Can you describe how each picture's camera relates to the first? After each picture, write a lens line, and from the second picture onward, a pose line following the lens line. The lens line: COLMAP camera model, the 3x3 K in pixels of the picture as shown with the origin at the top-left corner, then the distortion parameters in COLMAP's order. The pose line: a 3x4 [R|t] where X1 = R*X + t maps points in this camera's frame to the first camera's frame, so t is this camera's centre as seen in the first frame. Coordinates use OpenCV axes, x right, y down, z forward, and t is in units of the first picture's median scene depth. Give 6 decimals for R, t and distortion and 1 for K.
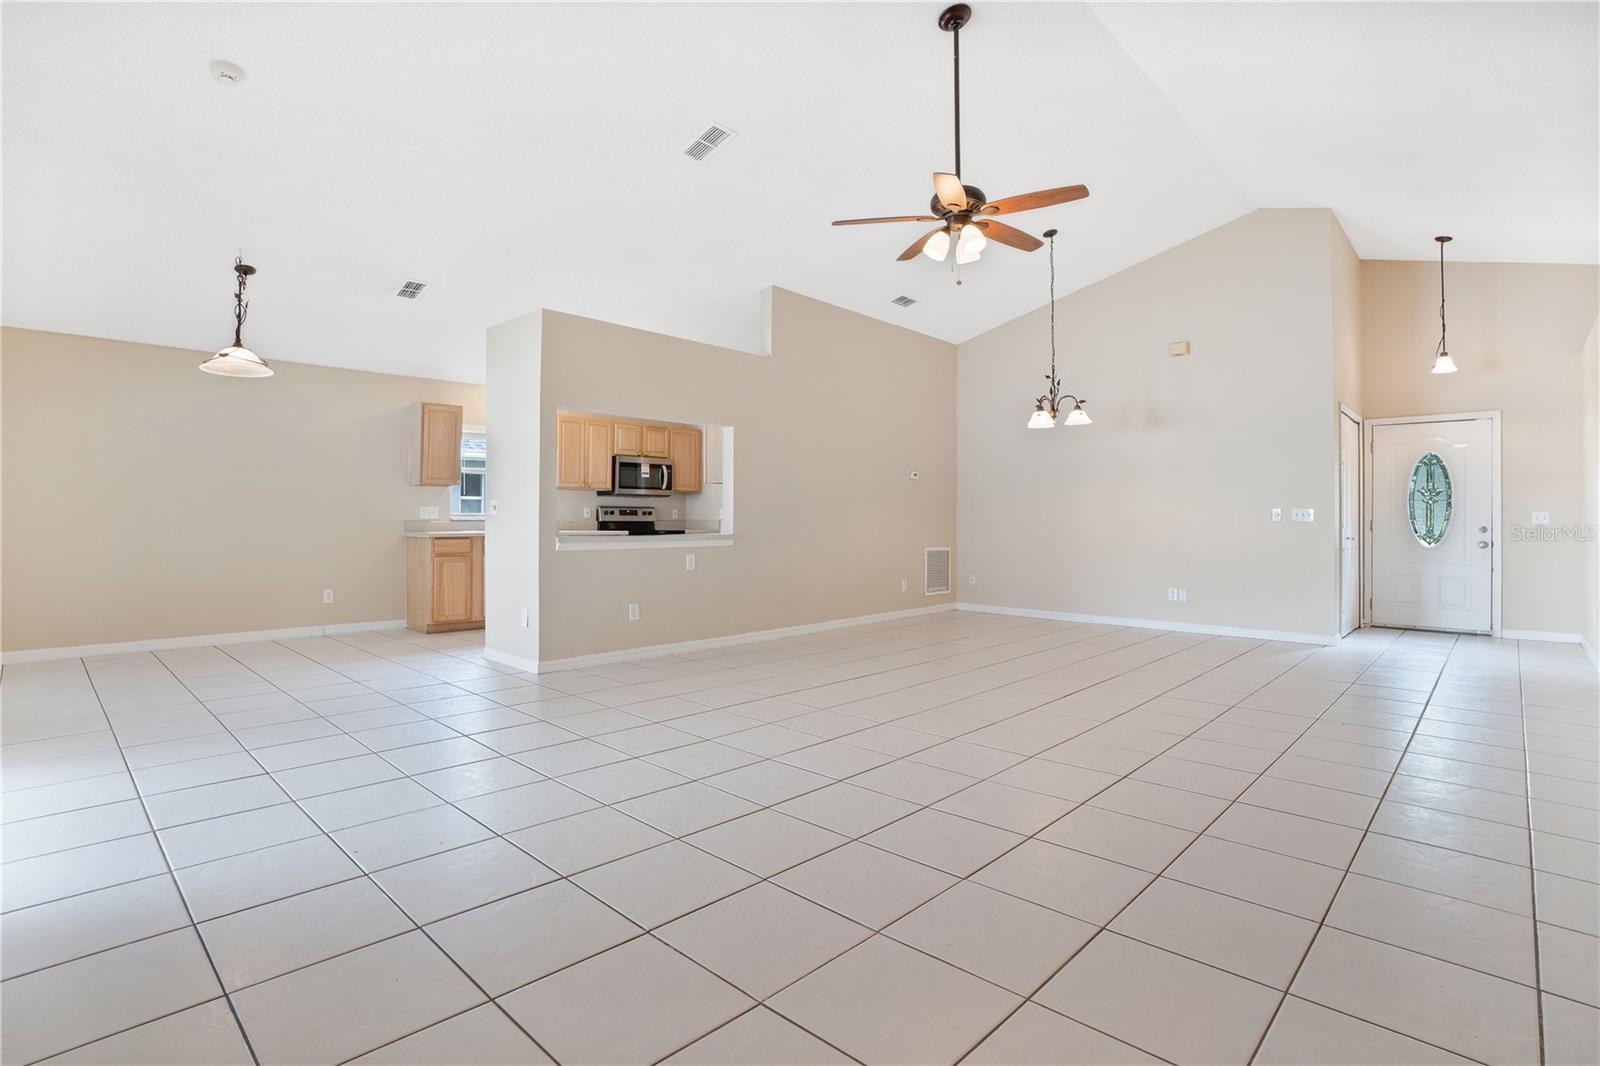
lens RADIAL K [[772.4, 0, 807.9], [0, 772.4, 511.4], [0, 0, 1]] dist [-0.023991, 0.000954]
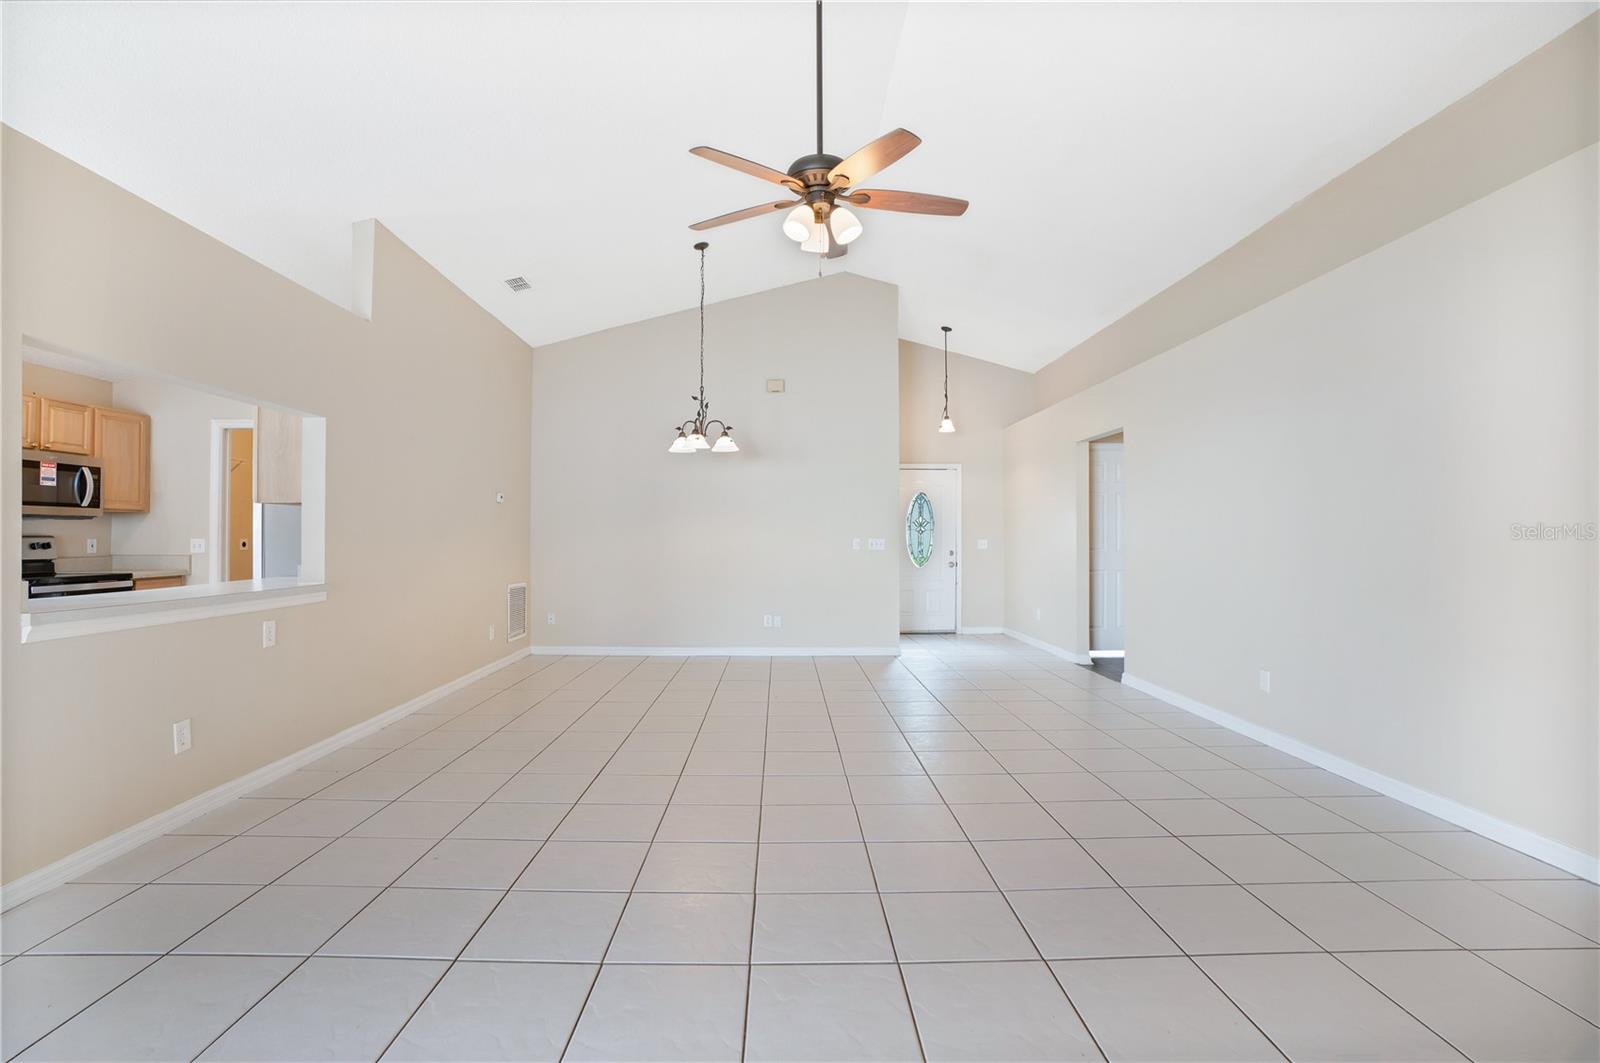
lens RADIAL K [[742.9, 0, 799.9], [0, 742.9, 528.0], [0, 0, 1]] dist [-0.076654, 0.026714]
pose [[0.721427, 0.005612, 0.692467, -0.193244], [-0.003376, 0.999984, -0.004586, -0.013077], [-0.692482, 0.000970, 0.721435, 0.246959]]
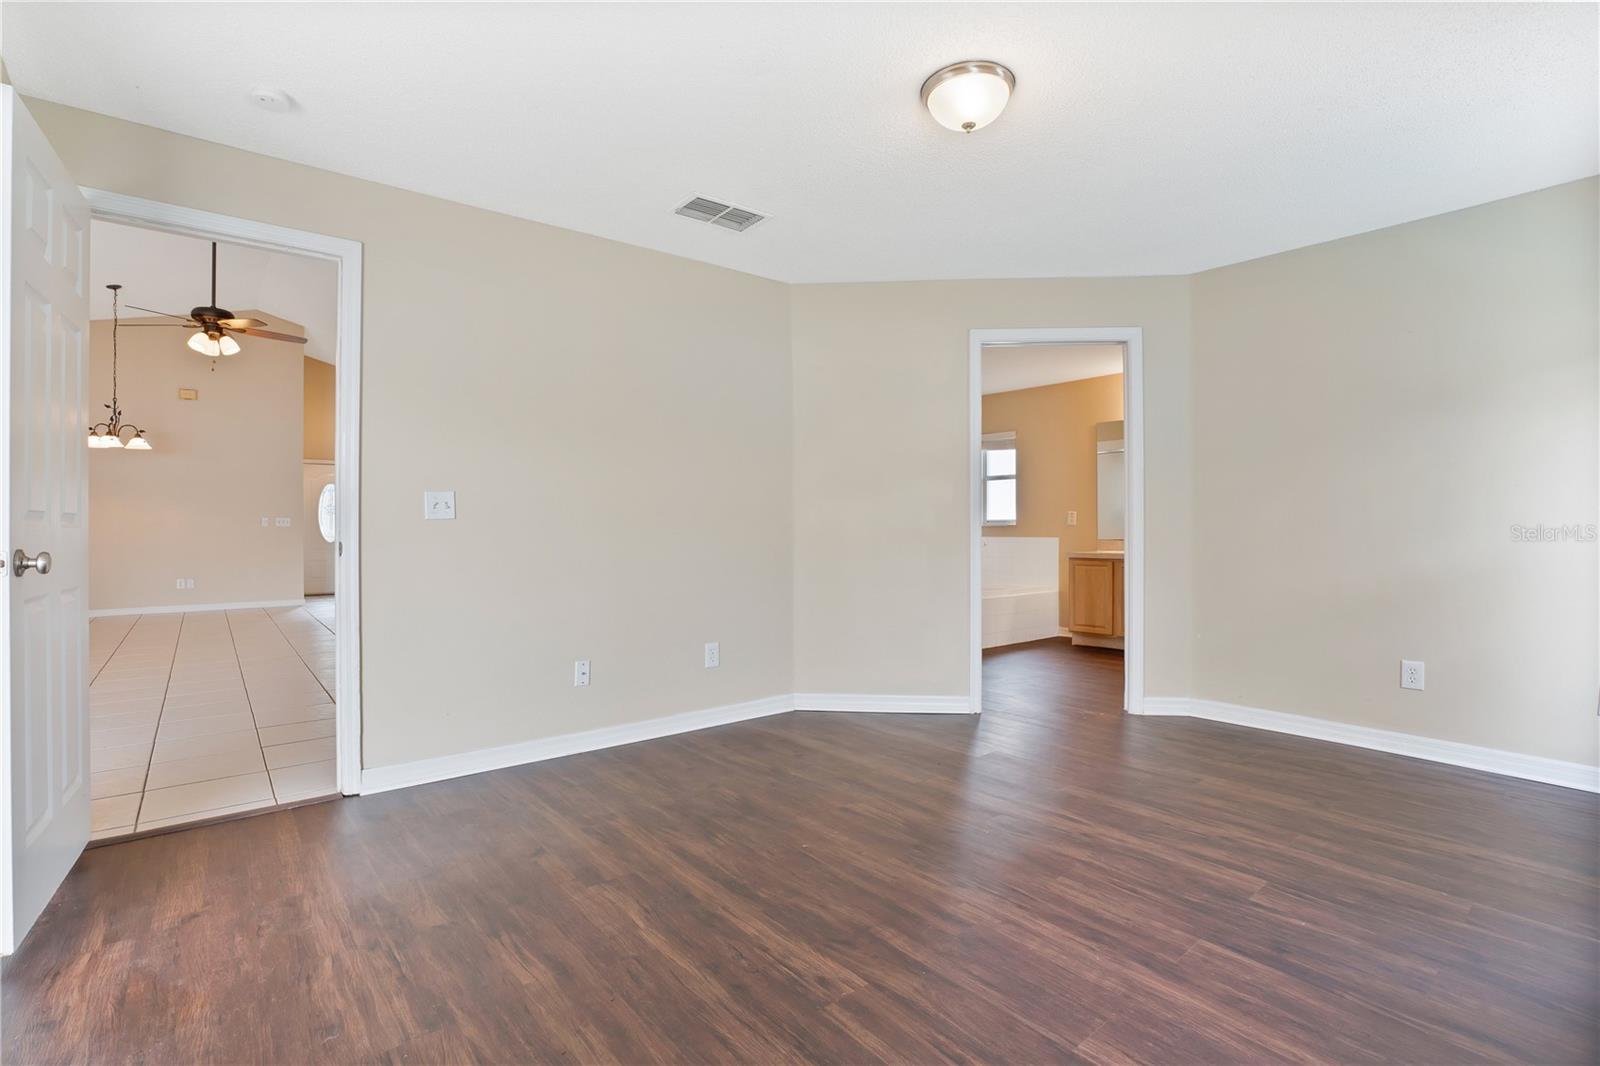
lens RADIAL K [[742.9, 0, 799.9], [0, 742.9, 529.5], [0, 0, 1]] dist [-0.076654, 0.026714]
pose [[0.134492, -0.009454, 0.990870, -0.569866], [-0.006309, 0.999926, 0.010396, -0.001930], [-0.990895, -0.007650, 0.134422, -0.187705]]
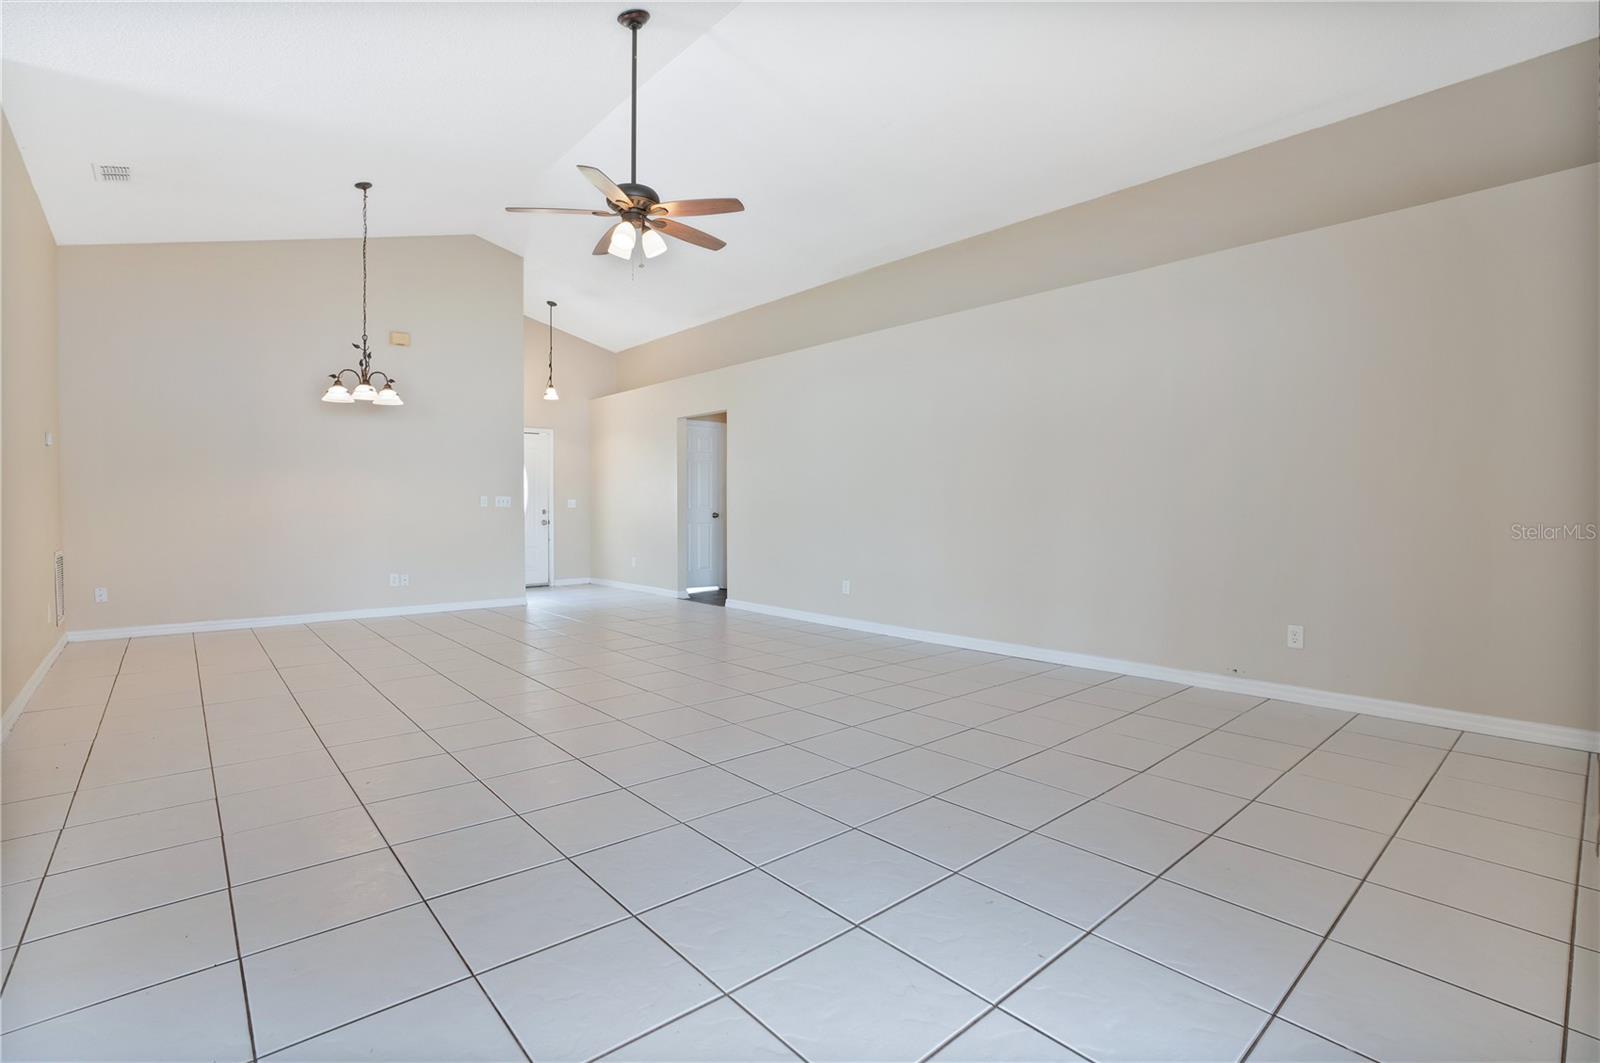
lens RADIAL K [[742.9, 0, 799.9], [0, 742.9, 528.0], [0, 0, 1]] dist [-0.076654, 0.026714]
pose [[0.114527, -0.034318, 0.992827, -0.420815], [-0.006035, 0.999361, 0.035240, 0.002431], [-0.993402, -0.010027, 0.114247, 0.360231]]
